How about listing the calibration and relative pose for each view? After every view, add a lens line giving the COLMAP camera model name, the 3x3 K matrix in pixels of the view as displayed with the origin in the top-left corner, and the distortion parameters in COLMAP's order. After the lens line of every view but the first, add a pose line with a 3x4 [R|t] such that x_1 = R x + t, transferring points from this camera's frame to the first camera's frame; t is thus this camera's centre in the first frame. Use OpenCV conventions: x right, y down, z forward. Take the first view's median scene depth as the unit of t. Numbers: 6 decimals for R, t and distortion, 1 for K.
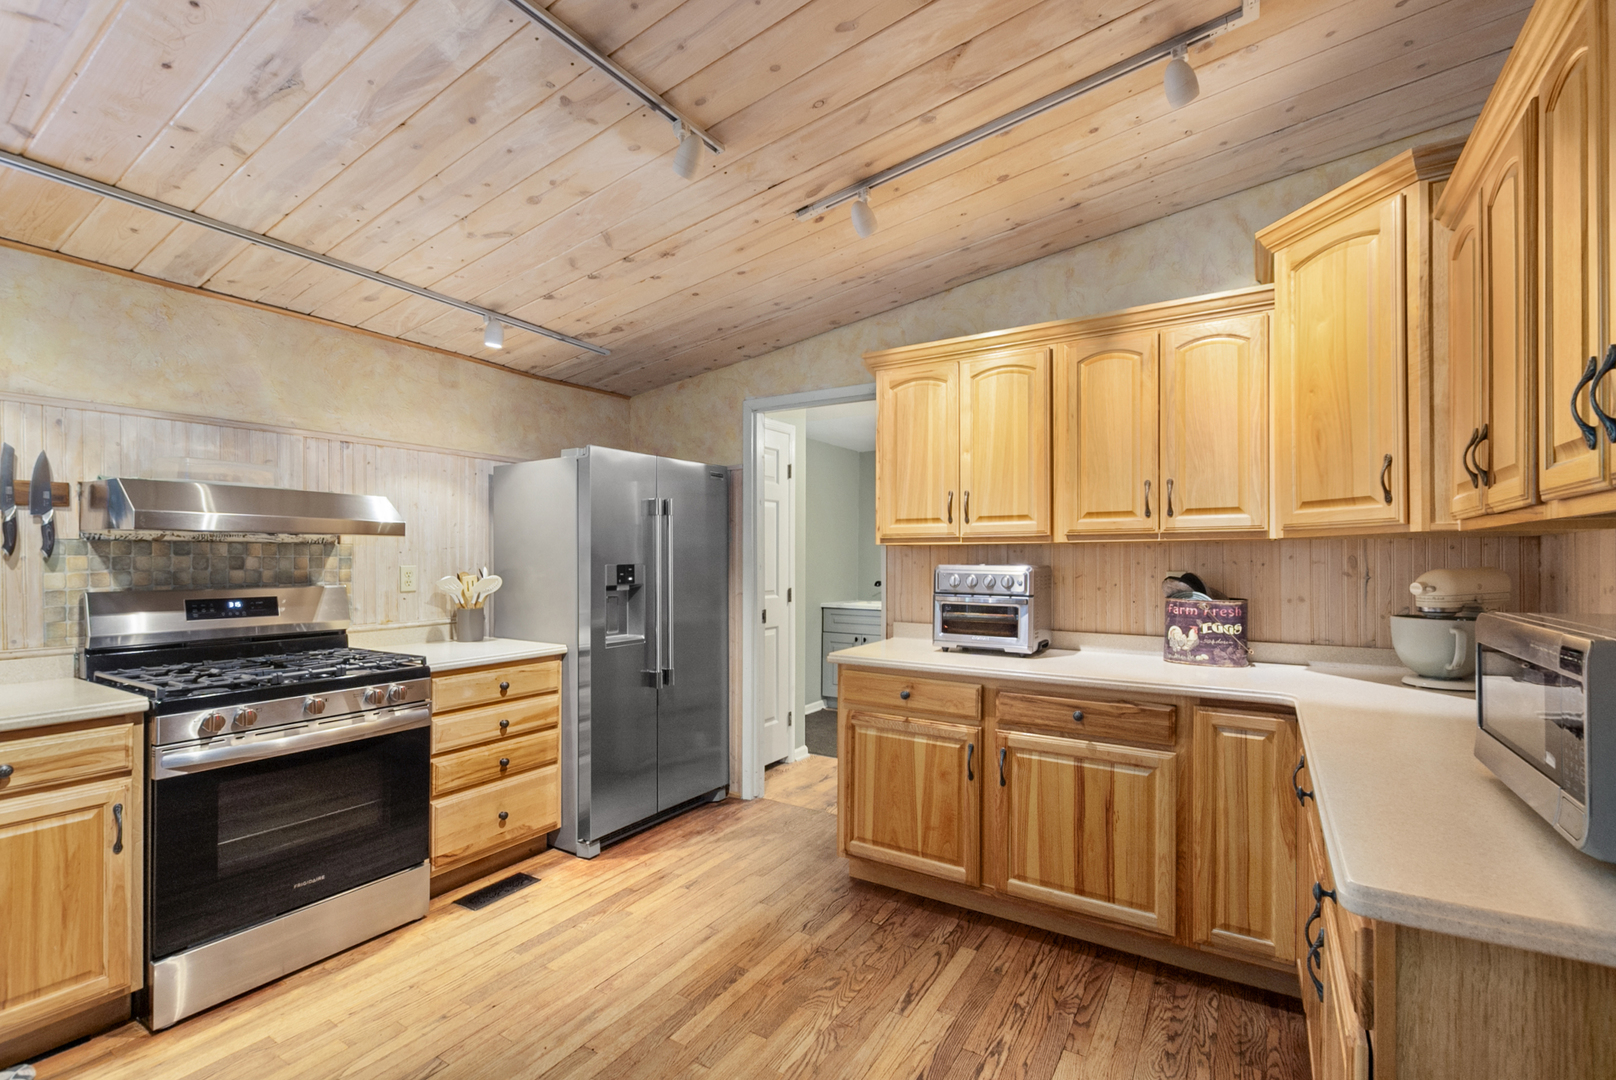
lens RADIAL K [[712.1, 0, 817.1], [0, 712.1, 547.9], [0, 0, 1]] dist [0.008804, -0.004777]
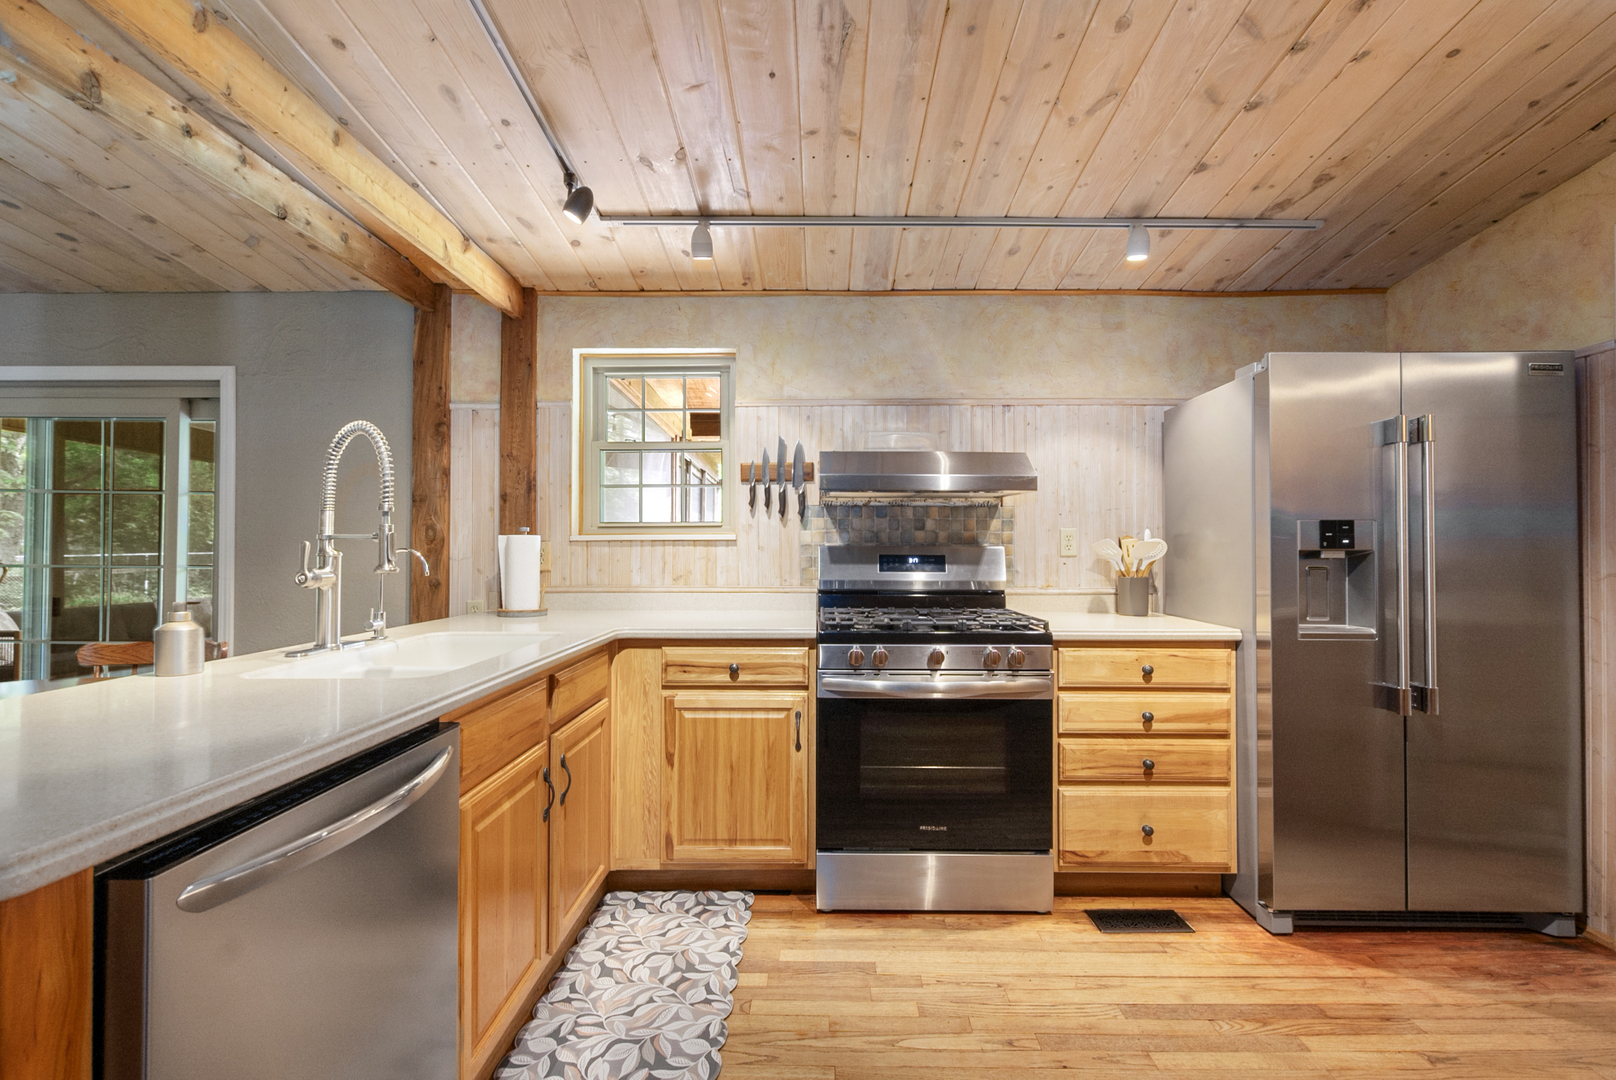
lens RADIAL K [[712.1, 0, 807.5], [0, 712.1, 537.4], [0, 0, 1]] dist [0.008804, -0.004777]
pose [[0.520370, -0.010671, -0.853874, 0.059486], [0.008610, 0.999937, -0.007249, 0.050154], [0.853898, -0.003580, 0.520429, 0.276366]]
